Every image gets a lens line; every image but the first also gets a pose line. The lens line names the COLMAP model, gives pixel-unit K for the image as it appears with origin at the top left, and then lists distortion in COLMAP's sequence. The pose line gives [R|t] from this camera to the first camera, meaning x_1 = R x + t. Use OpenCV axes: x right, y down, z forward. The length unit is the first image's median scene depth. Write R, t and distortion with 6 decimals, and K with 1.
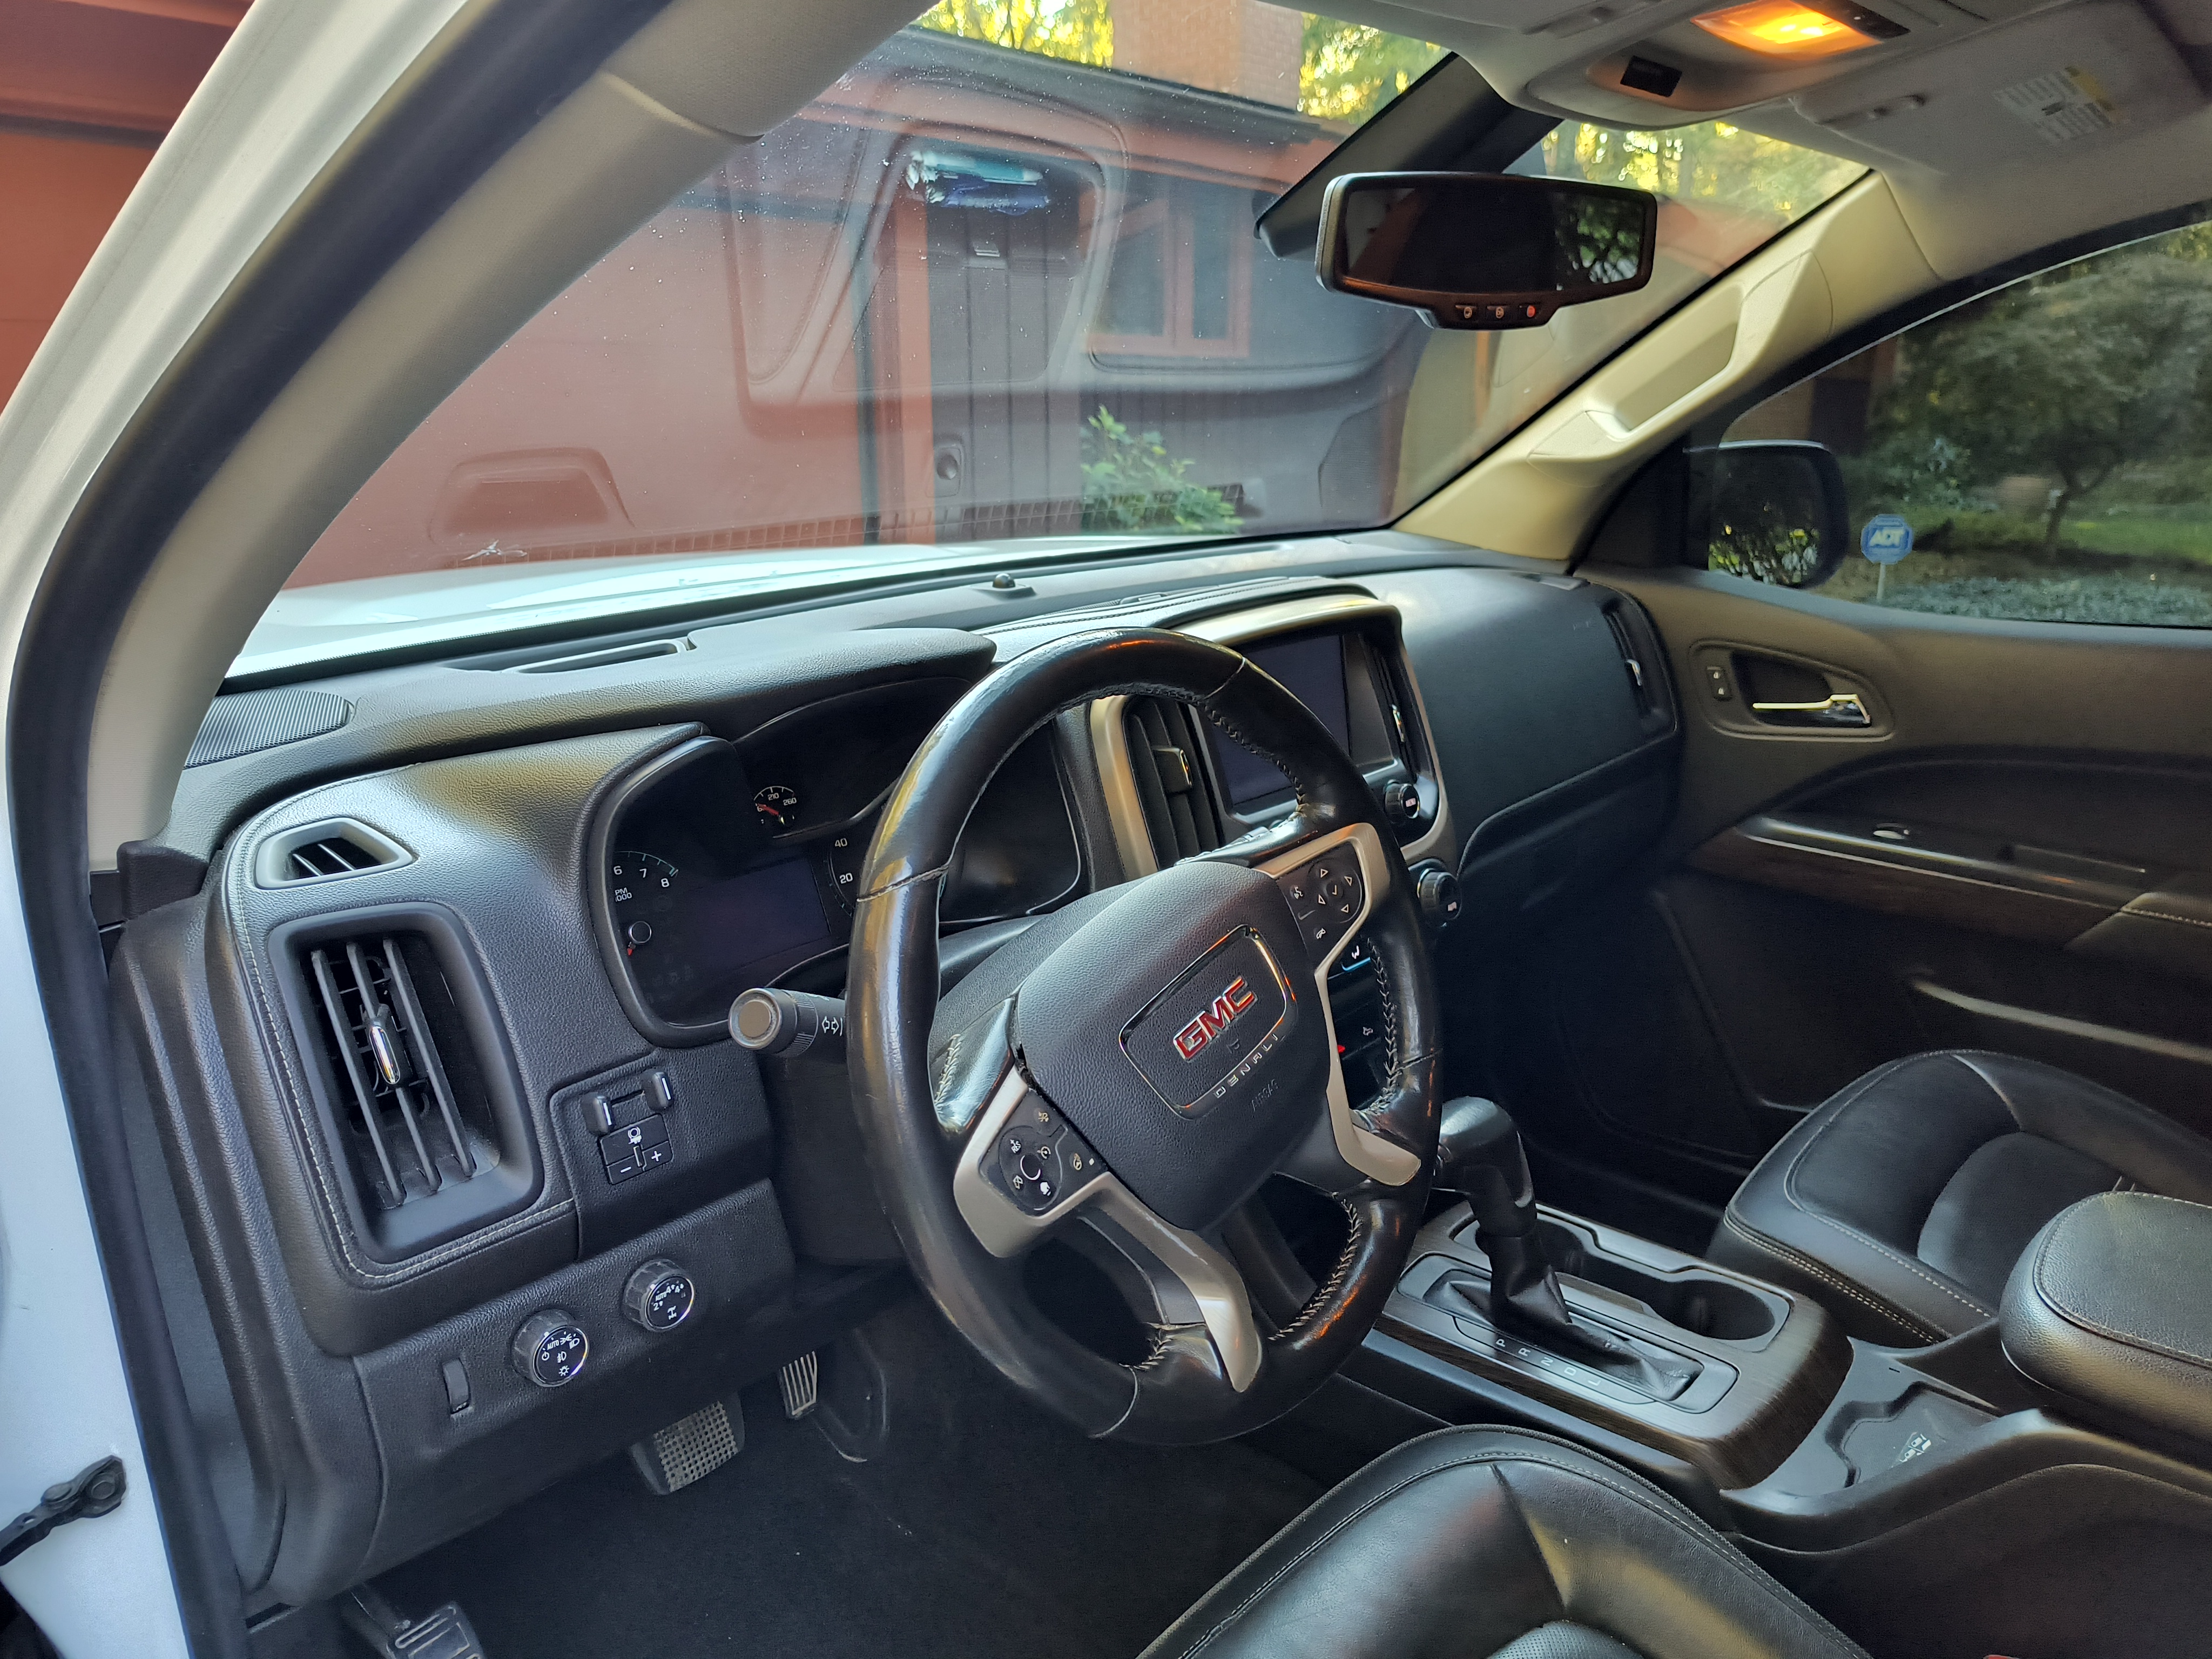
lens RADIAL K [[1485.4, 0, 1098.7], [0, 1485.4, 821.5], [0, 0, 1]] dist [0.014532, -0.005218]
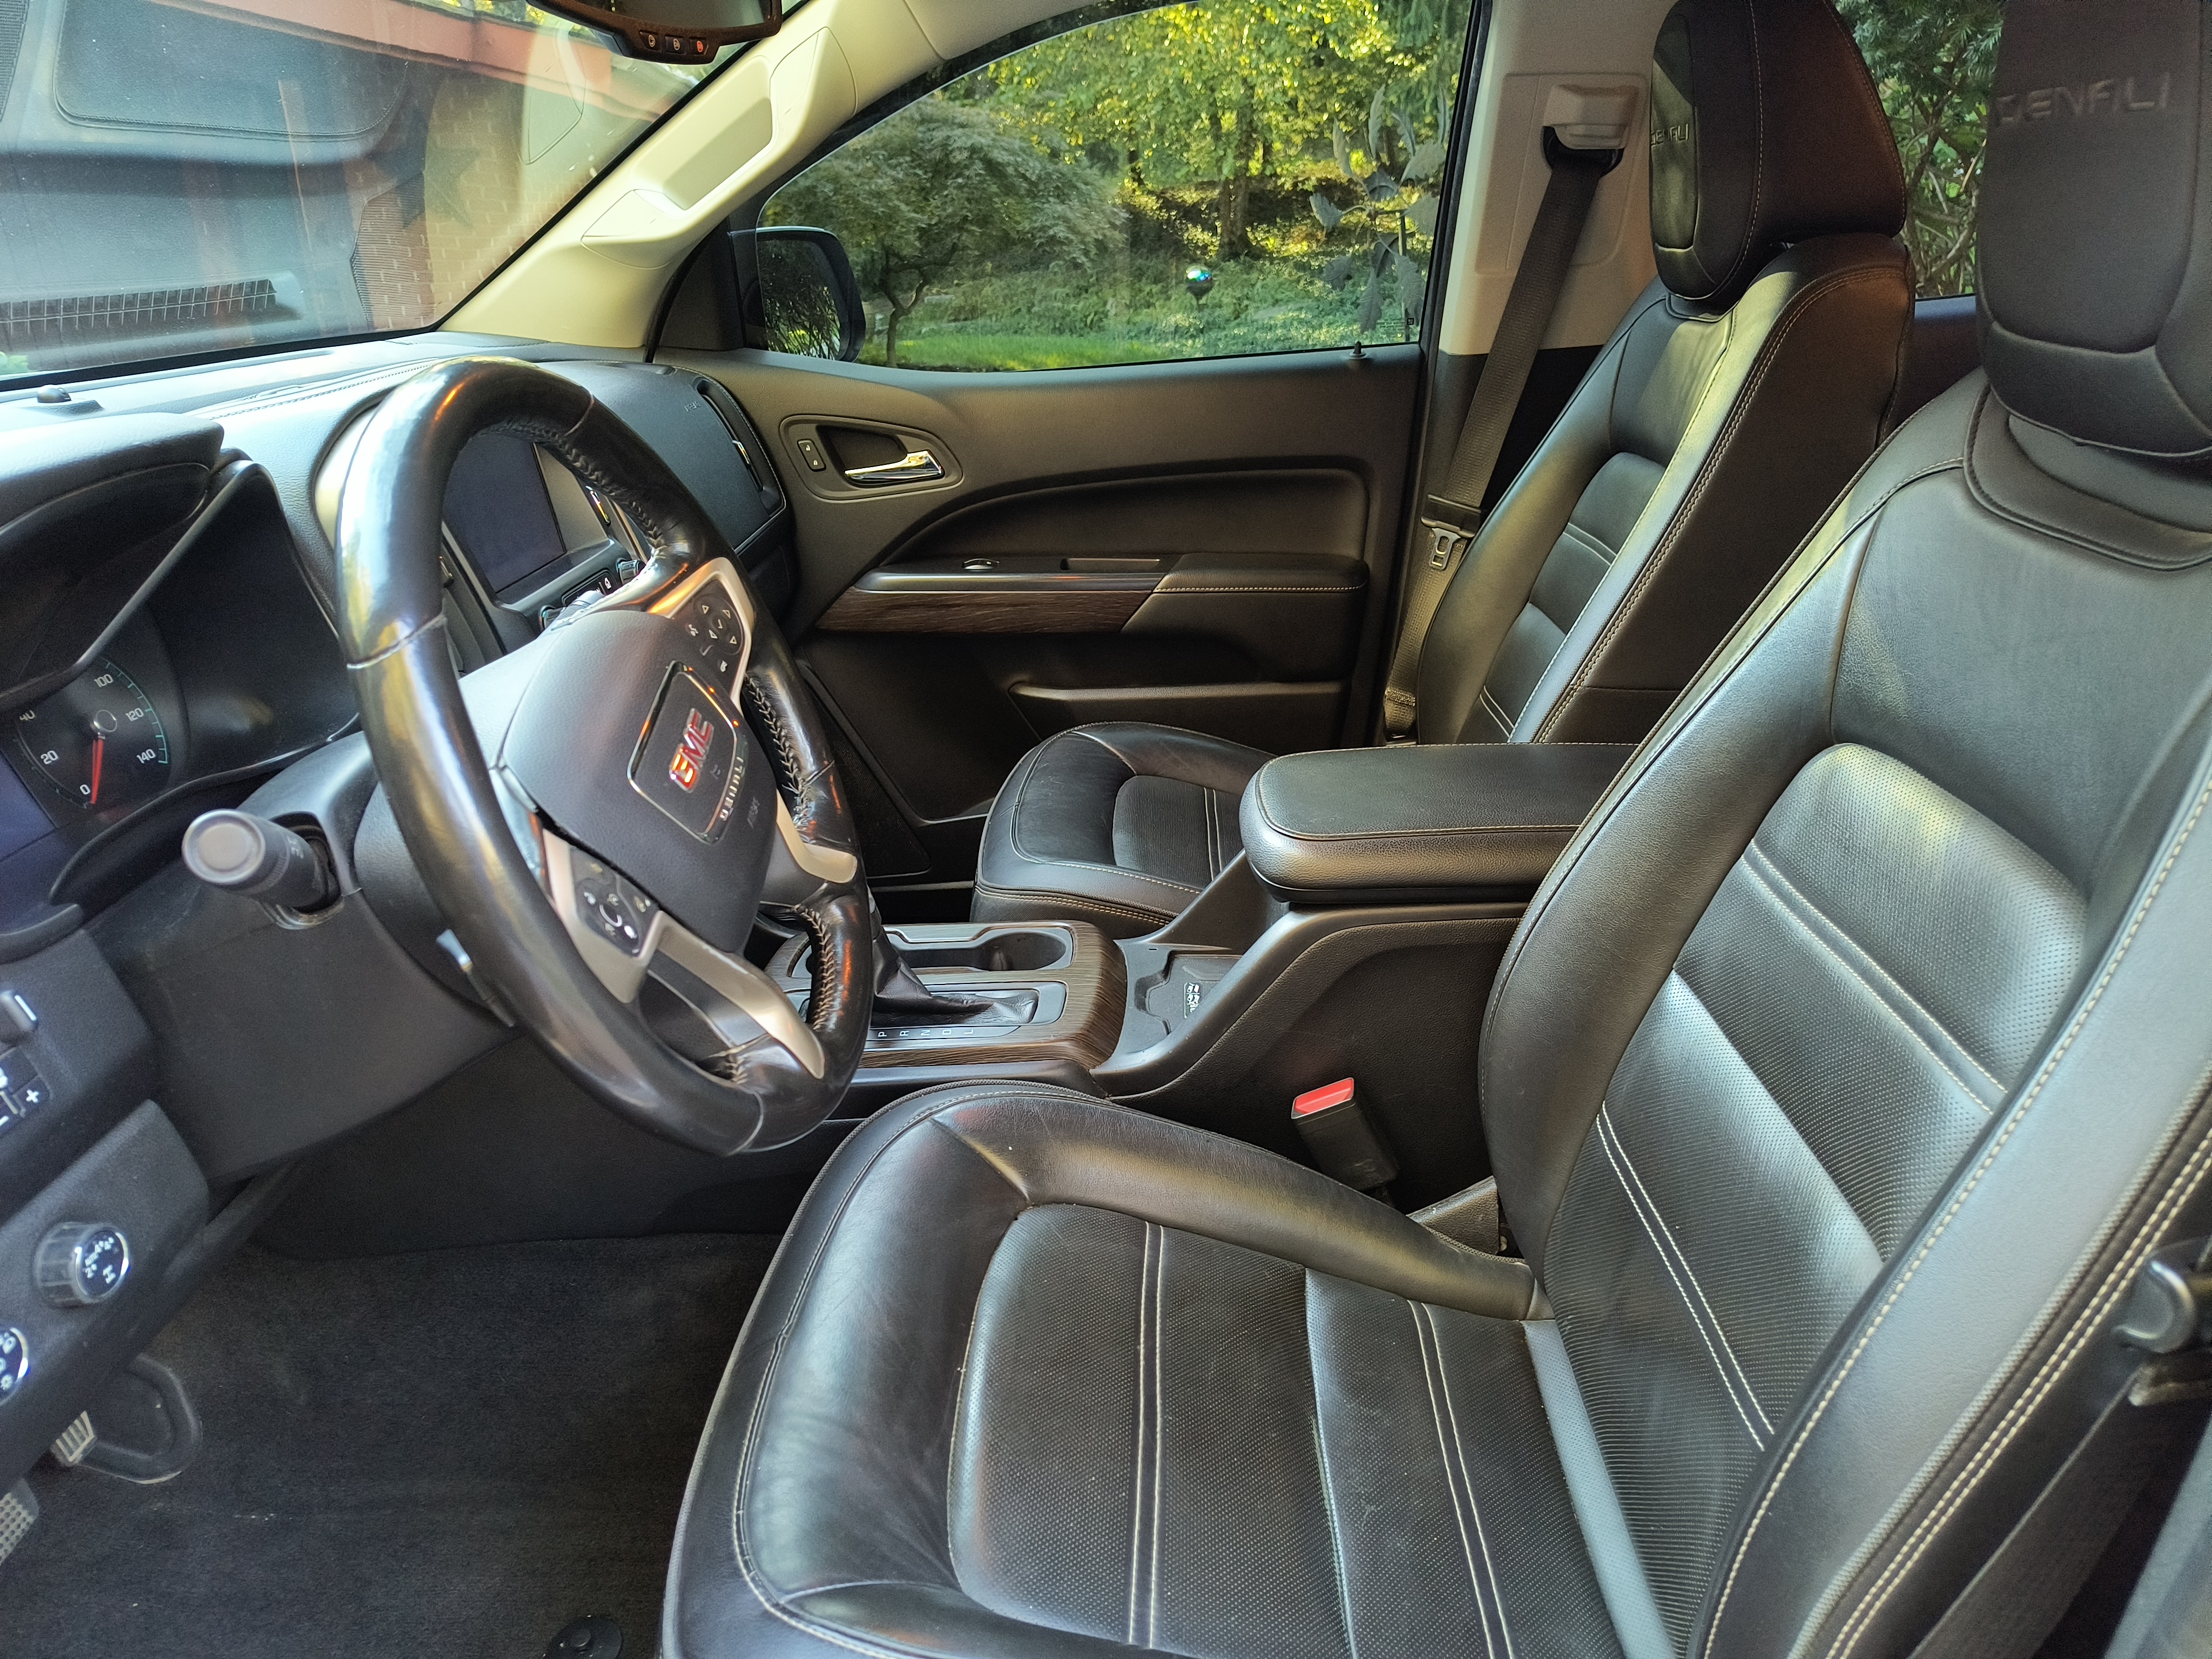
lens RADIAL K [[1485.4, 0, 1098.7], [0, 1485.4, 821.5], [0, 0, 1]] dist [0.014532, -0.005218]
pose [[0.772498, -0.252224, 0.582778, -0.210840], [0.191220, 0.967533, 0.165274, 0.045971], [-0.605543, -0.016235, 0.795647, 0.027310]]
